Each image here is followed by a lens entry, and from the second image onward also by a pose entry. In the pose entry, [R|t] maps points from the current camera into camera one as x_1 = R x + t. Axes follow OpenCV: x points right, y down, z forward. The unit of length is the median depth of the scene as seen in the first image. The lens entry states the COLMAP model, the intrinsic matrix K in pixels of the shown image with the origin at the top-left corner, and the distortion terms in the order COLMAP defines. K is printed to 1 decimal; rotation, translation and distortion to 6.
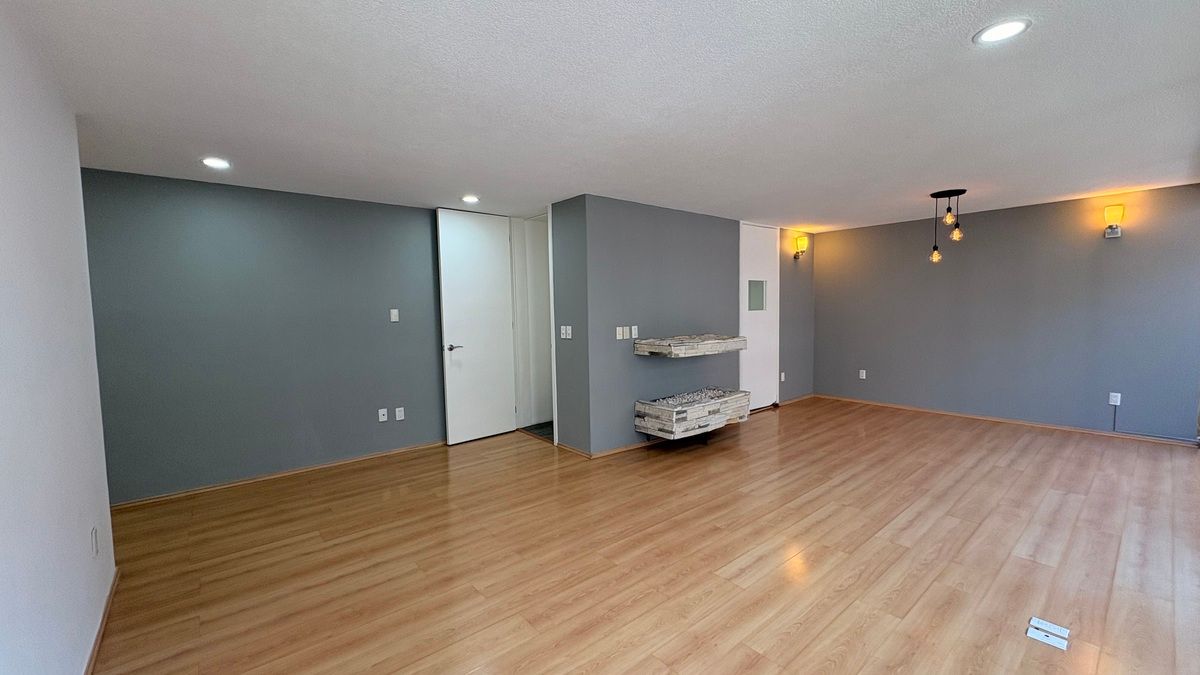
lens RADIAL K [[473.3, 0, 600.0], [0, 473.3, 337.5], [0, 0, 1]] dist [0.000676, -0.000048]
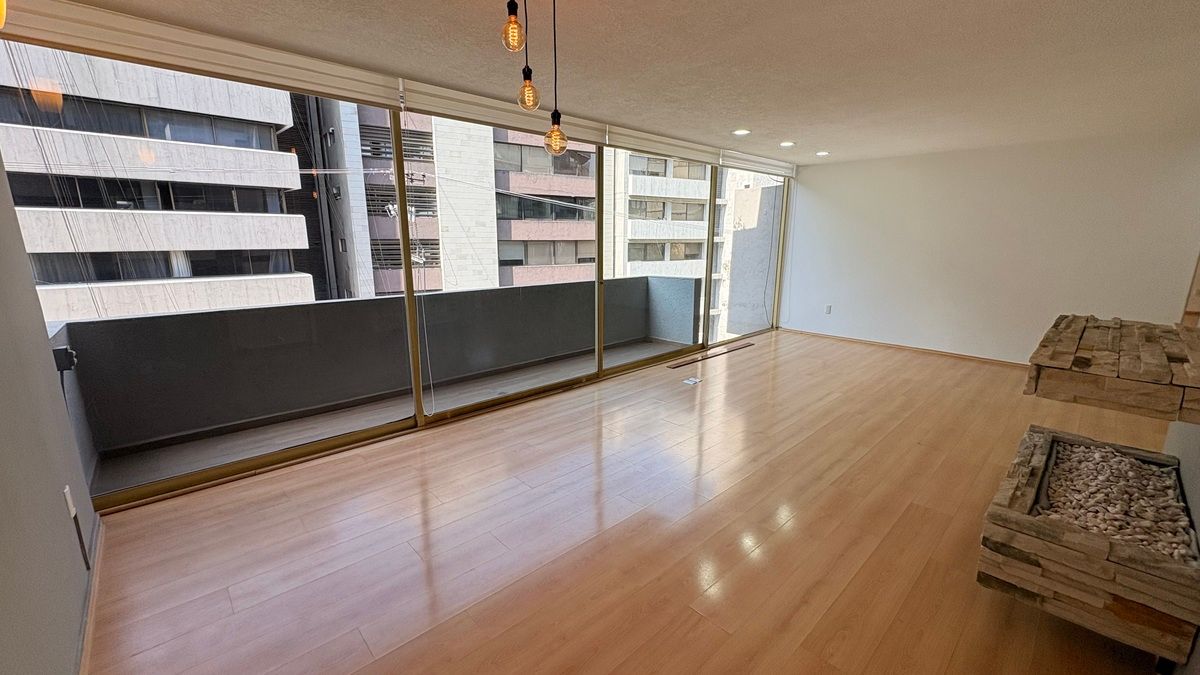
lens RADIAL K [[473.3, 0, 600.0], [0, 473.3, 337.5], [0, 0, 1]] dist [0.000676, -0.000048]
pose [[-0.998424, 0.020060, -0.052410, 0.874096], [0.005313, 0.963525, 0.267564, -0.129358], [0.055866, 0.266864, -0.962114, 1.837084]]
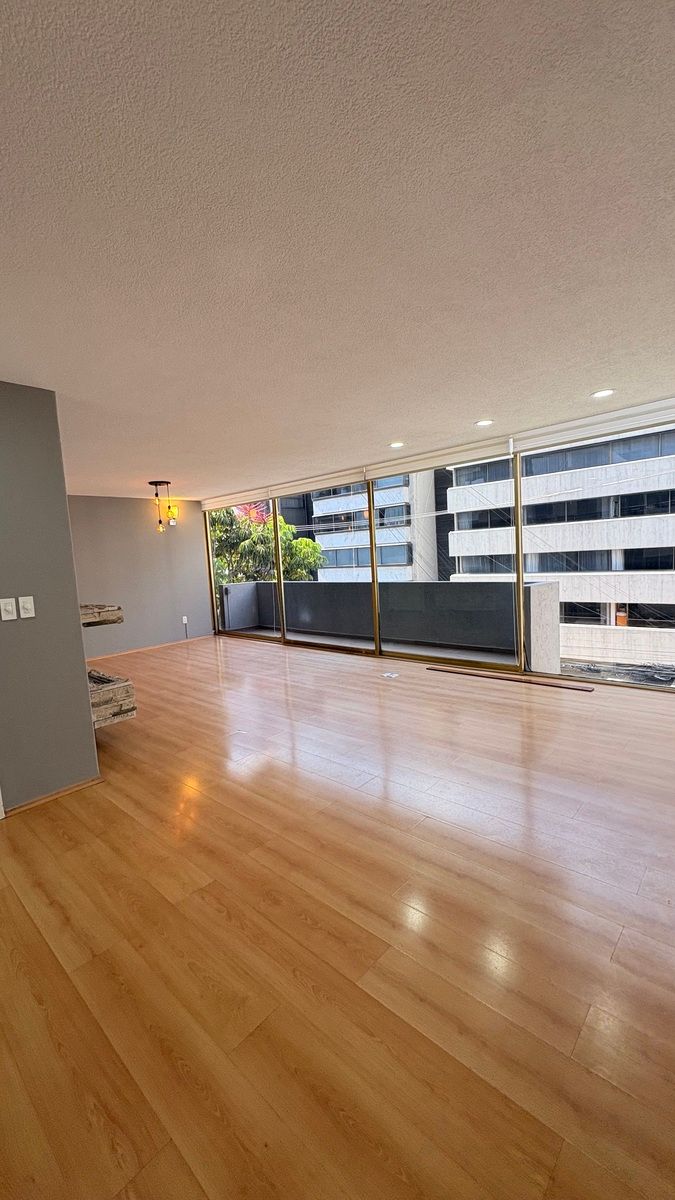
lens RADIAL K [[473.3, 0, 337.5], [0, 473.3, 600.0], [0, 0, 1]] dist [0.000676, -0.000048]
pose [[-0.125812, -0.072439, 0.989406, -0.899634], [0.122445, 0.988571, 0.087948, -0.030487], [-0.984469, 0.132213, -0.115504, 0.872397]]
